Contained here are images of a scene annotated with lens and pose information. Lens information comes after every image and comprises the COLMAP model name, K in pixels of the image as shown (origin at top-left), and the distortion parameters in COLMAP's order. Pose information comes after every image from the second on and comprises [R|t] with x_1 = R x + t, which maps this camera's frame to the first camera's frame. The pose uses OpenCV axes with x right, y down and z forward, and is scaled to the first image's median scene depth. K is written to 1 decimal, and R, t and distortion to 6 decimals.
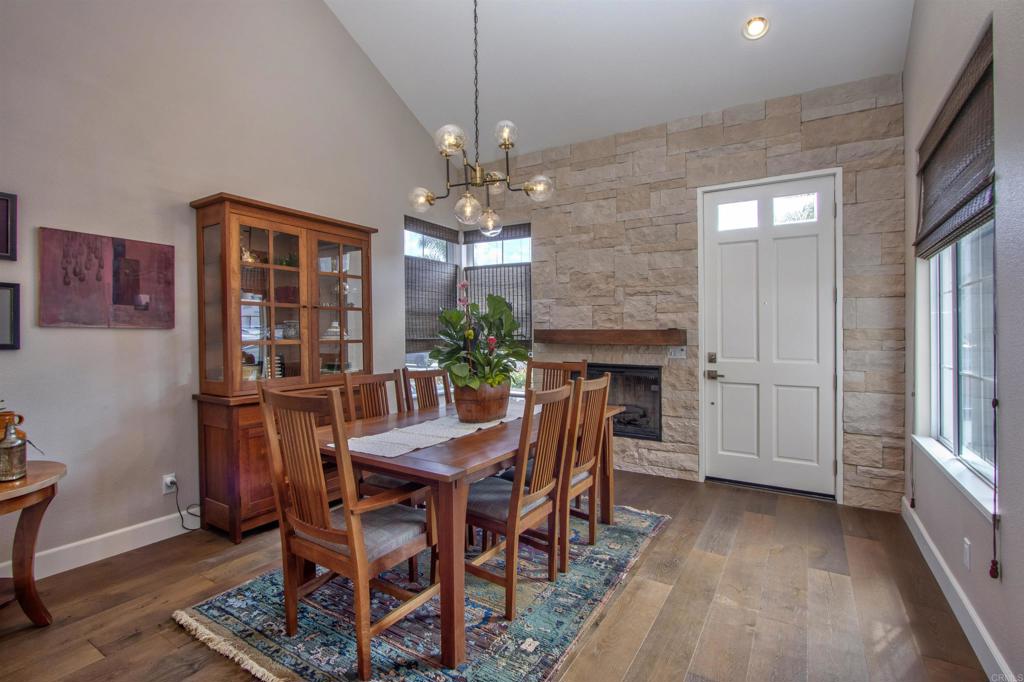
lens RADIAL K [[485.5, 0, 502.6], [0, 485.5, 339.7], [0, 0, 1]] dist [-0.016972, -0.001069]
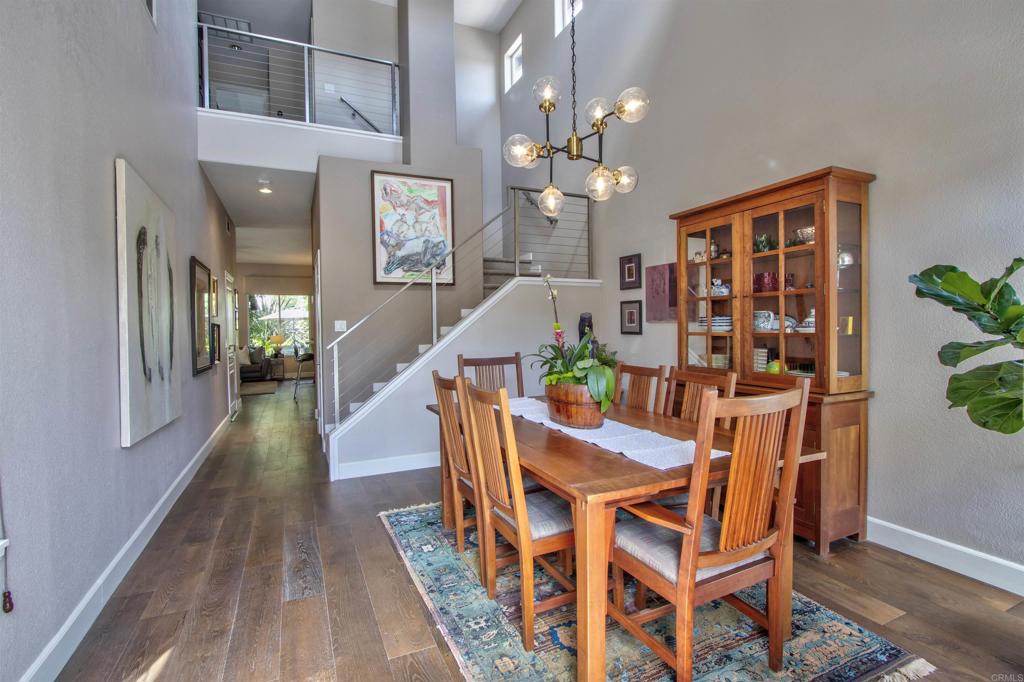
lens RADIAL K [[485.5, 0, 507.2], [0, 485.5, 341.2], [0, 0, 1]] dist [-0.016972, -0.001069]
pose [[-0.566715, 0.039482, -0.822967, 0.865676], [0.023811, 0.999219, 0.031540, -0.024987], [0.823570, -0.001721, -0.567213, 1.599197]]
